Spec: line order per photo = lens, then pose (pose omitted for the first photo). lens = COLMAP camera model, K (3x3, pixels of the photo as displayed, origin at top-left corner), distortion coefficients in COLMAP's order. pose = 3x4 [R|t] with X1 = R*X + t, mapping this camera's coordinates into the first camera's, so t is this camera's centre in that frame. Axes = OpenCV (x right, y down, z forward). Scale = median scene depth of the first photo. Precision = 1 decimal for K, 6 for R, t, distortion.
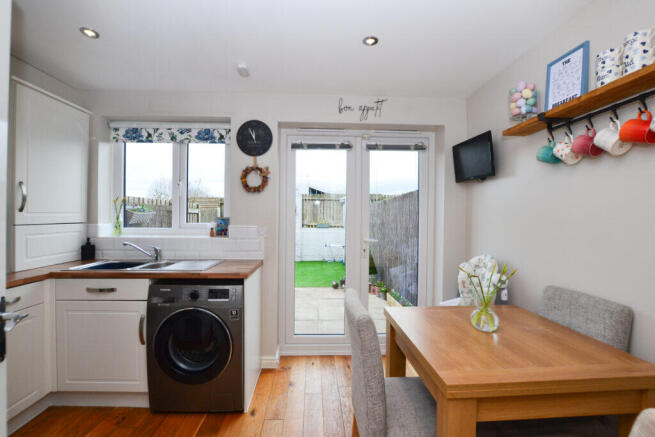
lens RADIAL K [[294.8, 0, 327.5], [0, 294.8, 218.5], [0, 0, 1]] dist [-0.033782, -0.000166]
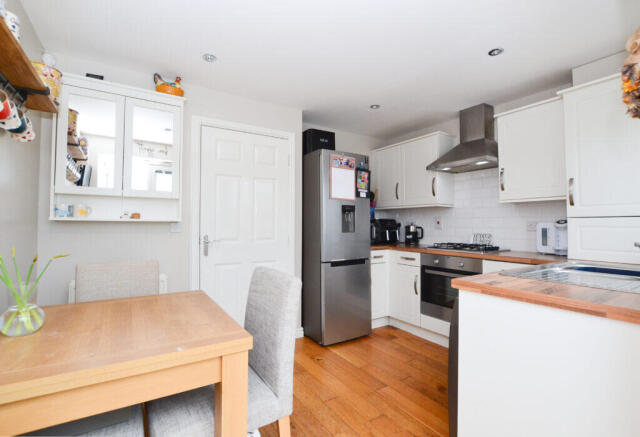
lens RADIAL K [[303.2, 0, 320.0], [0, 303.2, 218.5], [0, 0, 1]] dist [-0.000760, -0.000118]
pose [[-0.869629, -0.028679, -0.492871, 0.254282], [-0.019498, 0.999528, -0.023758, 0.054726], [0.493320, -0.011051, -0.869778, 1.138095]]
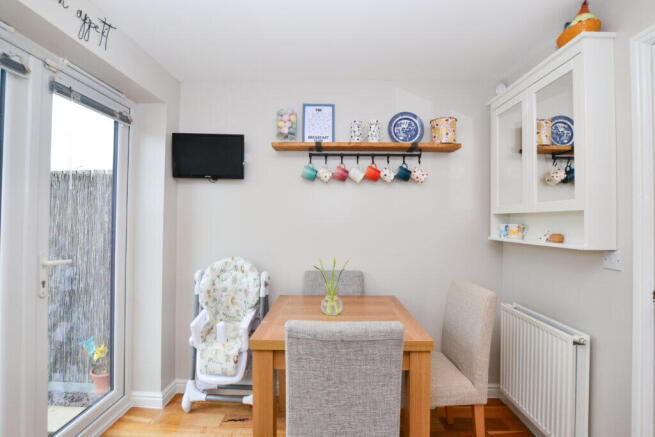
lens RADIAL K [[294.8, 0, 327.5], [0, 294.8, 218.5], [0, 0, 1]] dist [-0.033782, -0.000166]
pose [[0.065510, 0.001936, 0.997850, -0.367360], [-0.001581, 0.999997, -0.001836, -0.005110], [-0.997851, -0.001458, 0.065513, 0.517510]]
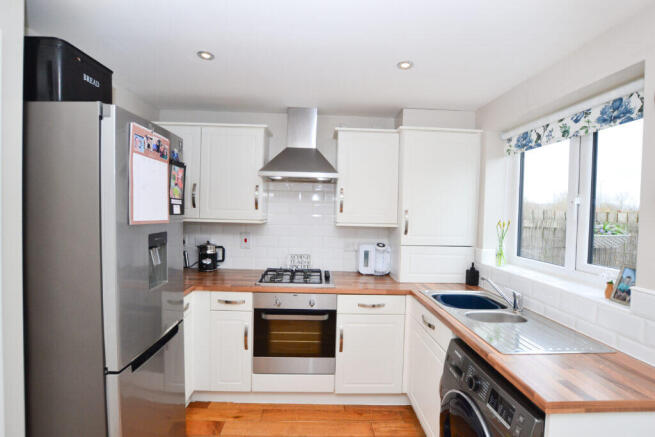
lens RADIAL K [[294.8, 0, 327.5], [0, 294.8, 218.5], [0, 0, 1]] dist [-0.033782, -0.000166]
pose [[-0.013156, 0.018620, -0.999740, 0.137893], [-0.036220, 0.999162, 0.019086, -0.077719], [0.999257, 0.036462, -0.012470, 0.500944]]
